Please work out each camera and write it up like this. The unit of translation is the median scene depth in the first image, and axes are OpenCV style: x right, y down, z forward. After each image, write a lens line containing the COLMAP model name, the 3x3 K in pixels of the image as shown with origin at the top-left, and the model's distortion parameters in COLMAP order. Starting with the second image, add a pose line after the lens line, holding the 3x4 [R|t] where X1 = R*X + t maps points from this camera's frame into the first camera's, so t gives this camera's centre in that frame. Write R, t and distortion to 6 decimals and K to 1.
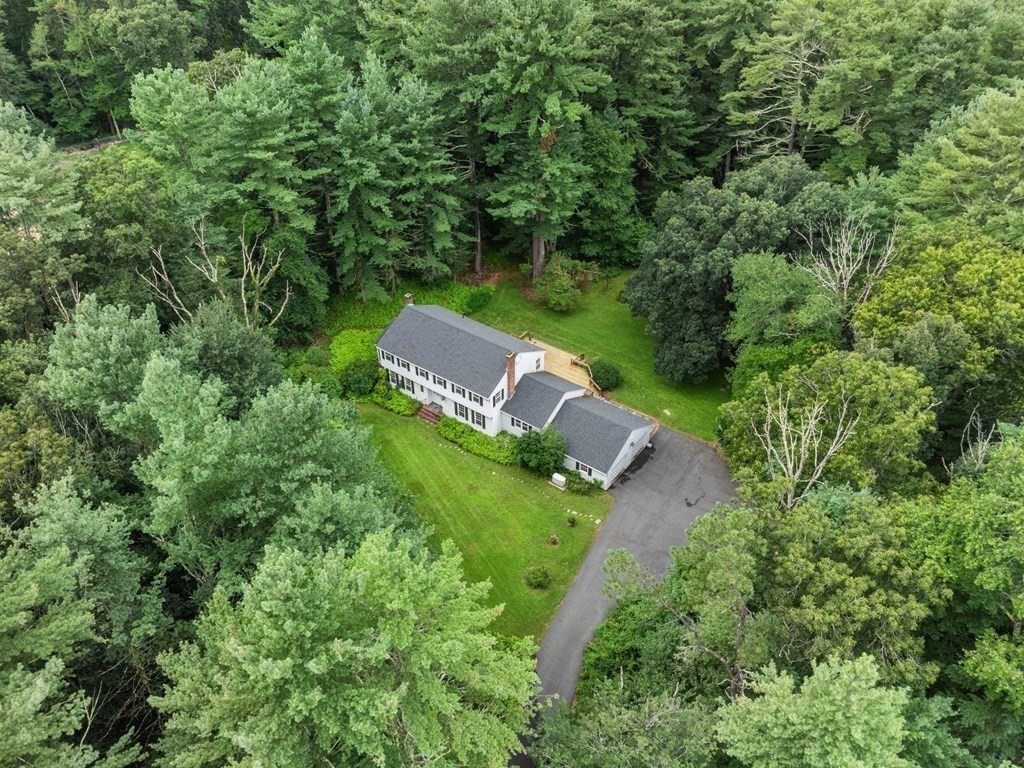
lens RADIAL K [[774.1, 0, 504.6], [0, 774.1, 387.2], [0, 0, 1]] dist [0.062166, -0.021195]
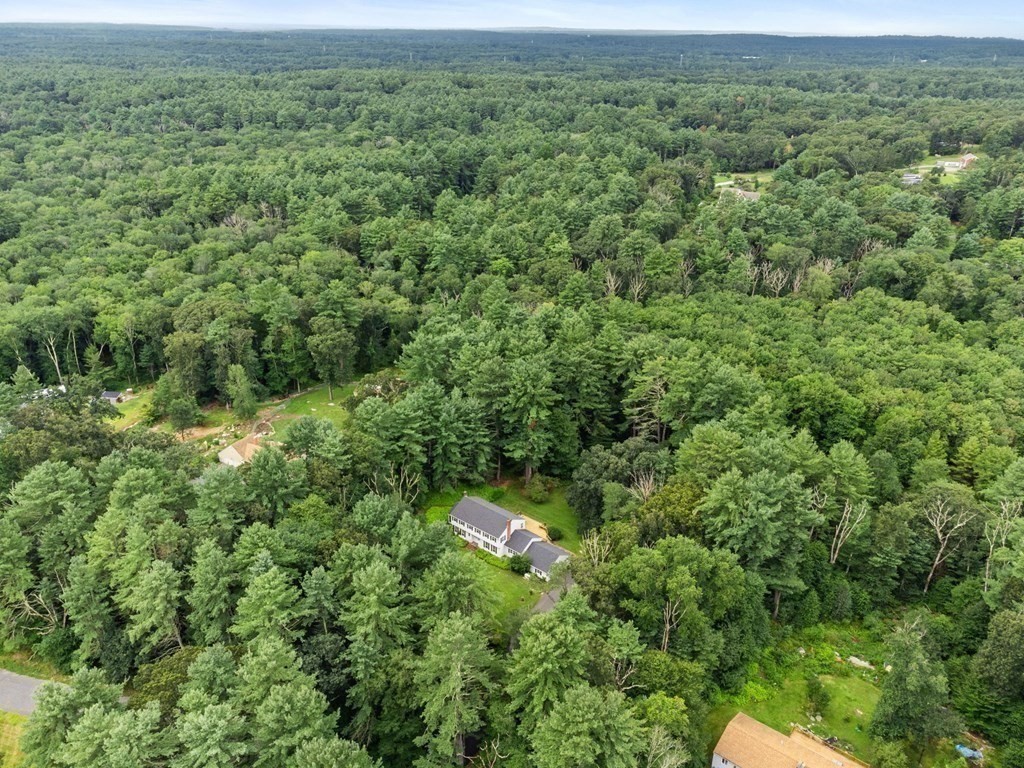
lens RADIAL K [[774.1, 0, 503.4], [0, 774.1, 389.0], [0, 0, 1]] dist [0.062166, -0.021195]
pose [[0.998431, 0.037432, -0.041657, 0.066184], [-0.046126, 0.971477, -0.232604, 0.106548], [0.031762, 0.234160, 0.971679, -1.227350]]
